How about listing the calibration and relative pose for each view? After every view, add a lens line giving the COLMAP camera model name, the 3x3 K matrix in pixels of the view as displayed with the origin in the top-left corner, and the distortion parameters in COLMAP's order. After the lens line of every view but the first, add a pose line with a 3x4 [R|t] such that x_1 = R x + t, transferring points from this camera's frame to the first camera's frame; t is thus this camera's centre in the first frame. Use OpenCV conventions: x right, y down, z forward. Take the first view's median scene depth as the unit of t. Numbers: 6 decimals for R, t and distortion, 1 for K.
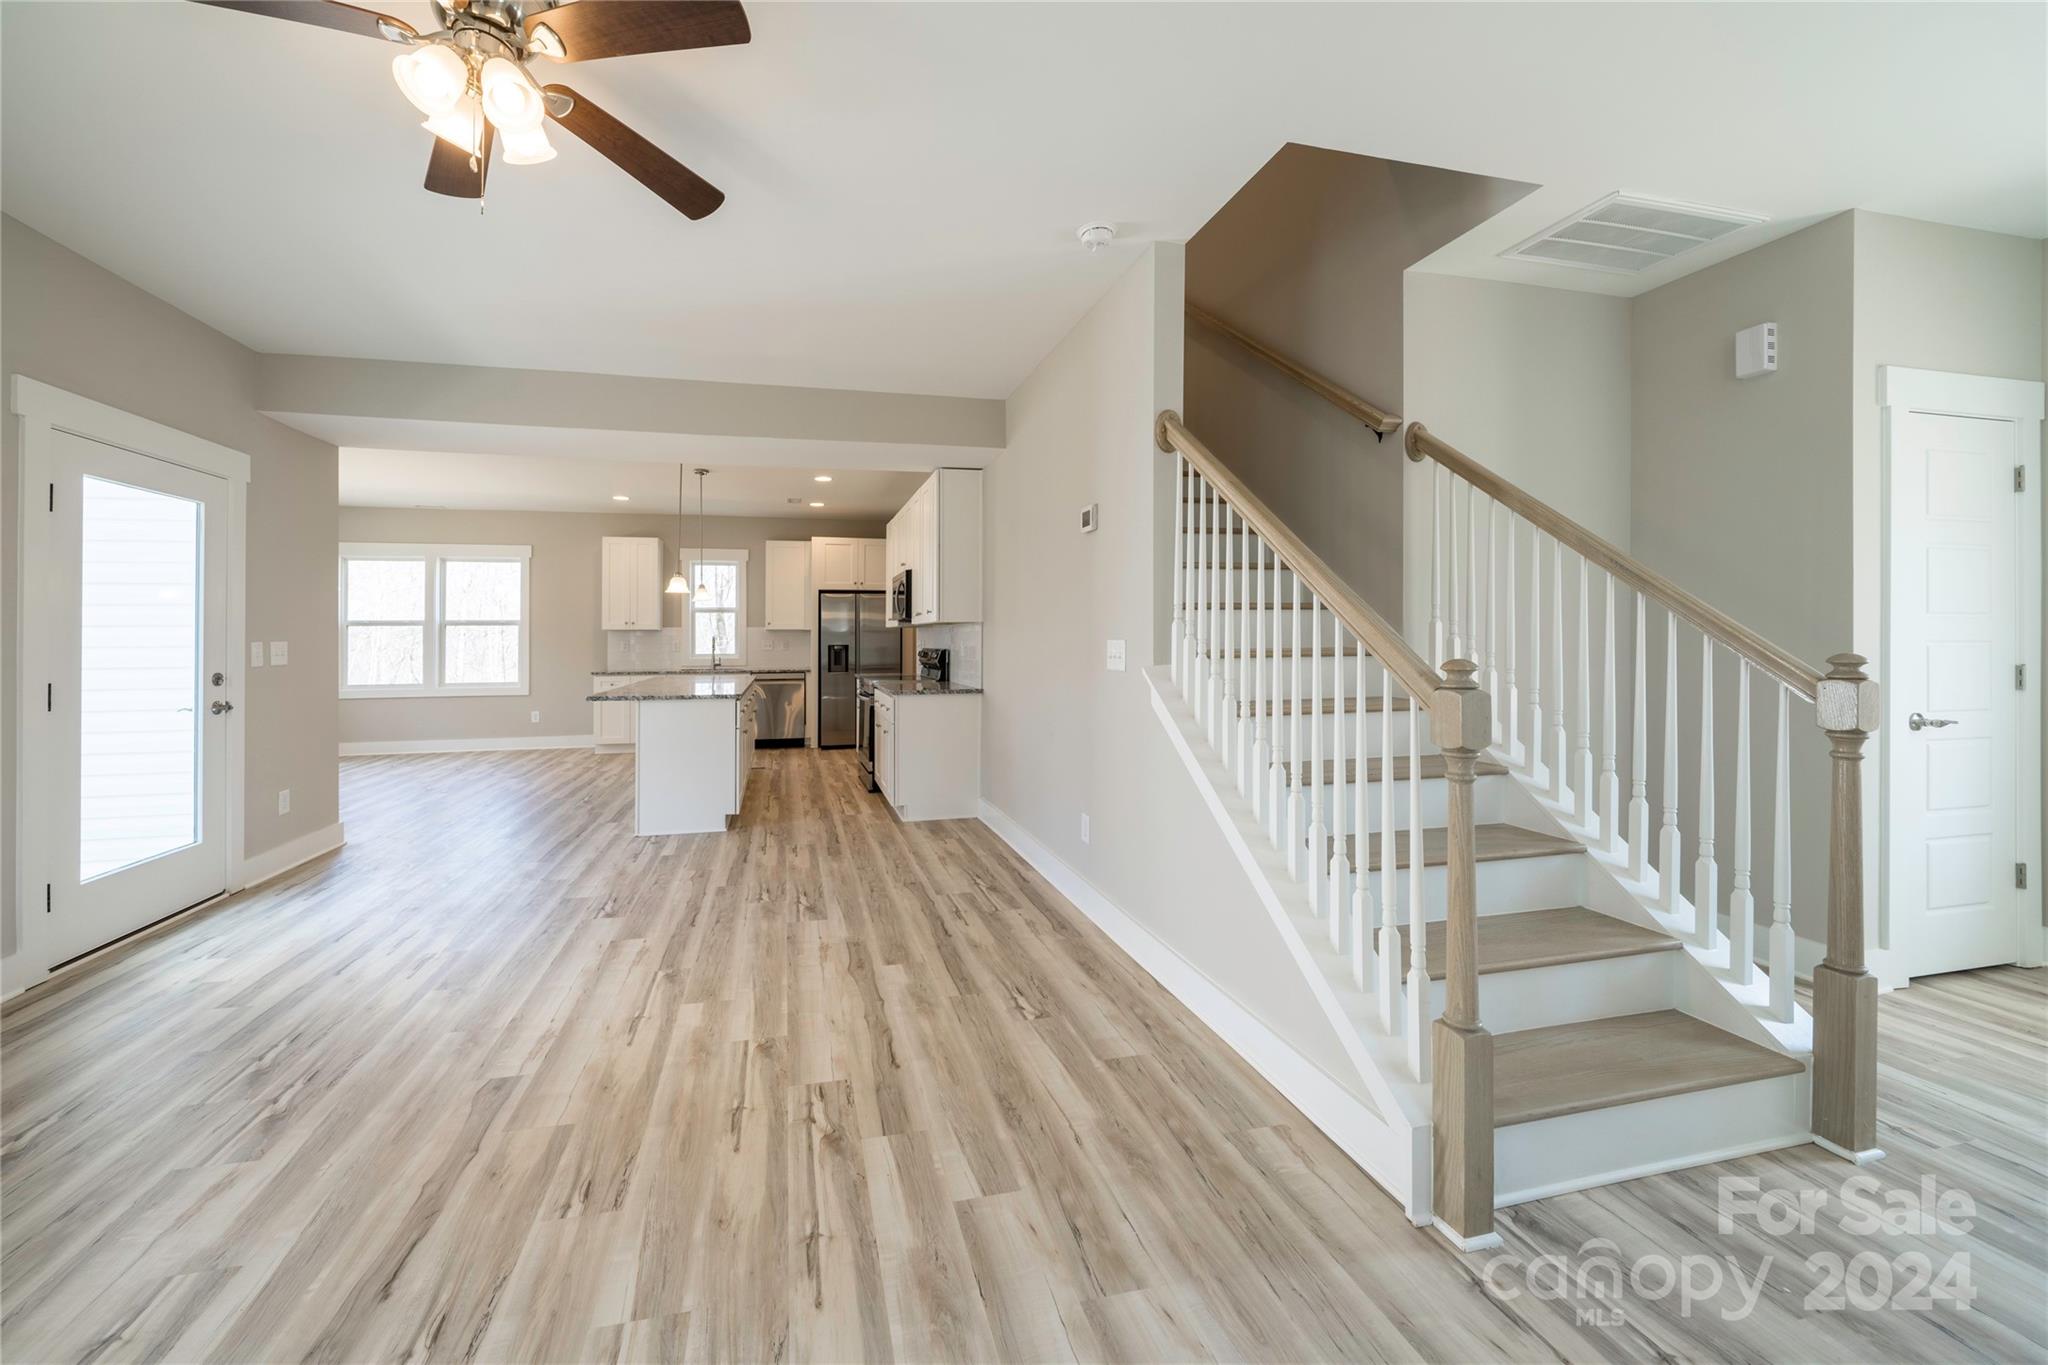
lens RADIAL K [[720.4, 0, 955.6], [0, 720.4, 637.8], [0, 0, 1]] dist [-0.006982, -0.000746]
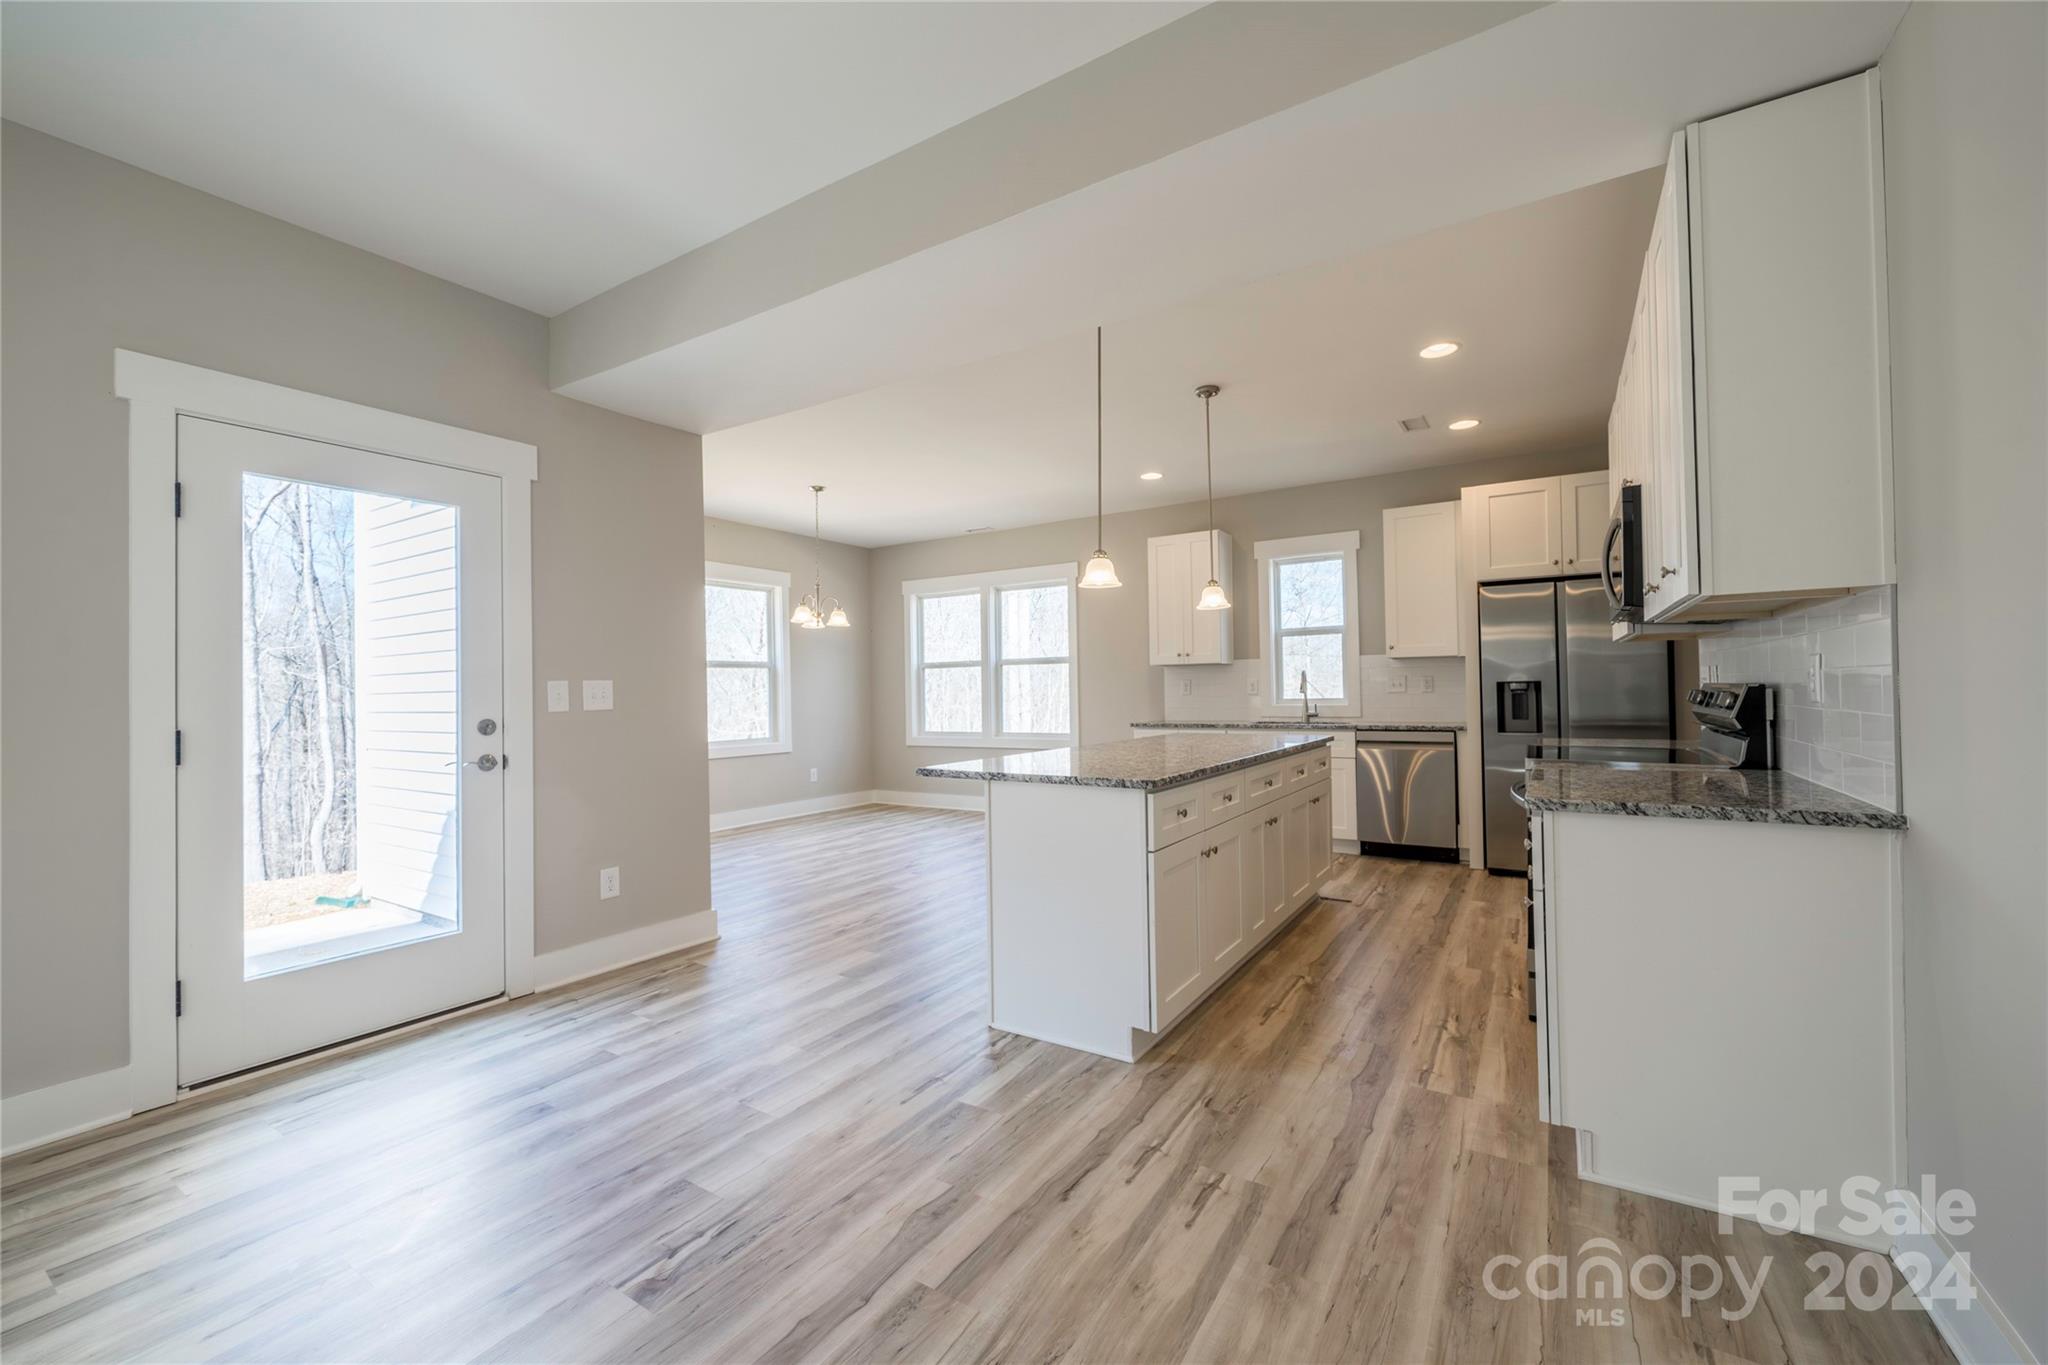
lens RADIAL K [[824.7, 0, 1015.7], [0, 824.7, 670.8], [0, 0, 1]] dist [0.001538, -0.000601]
pose [[0.694329, -0.024258, -0.719249, 0.043276], [0.014728, 0.999701, -0.019500, 0.021264], [0.719507, 0.002946, 0.694479, 0.762157]]
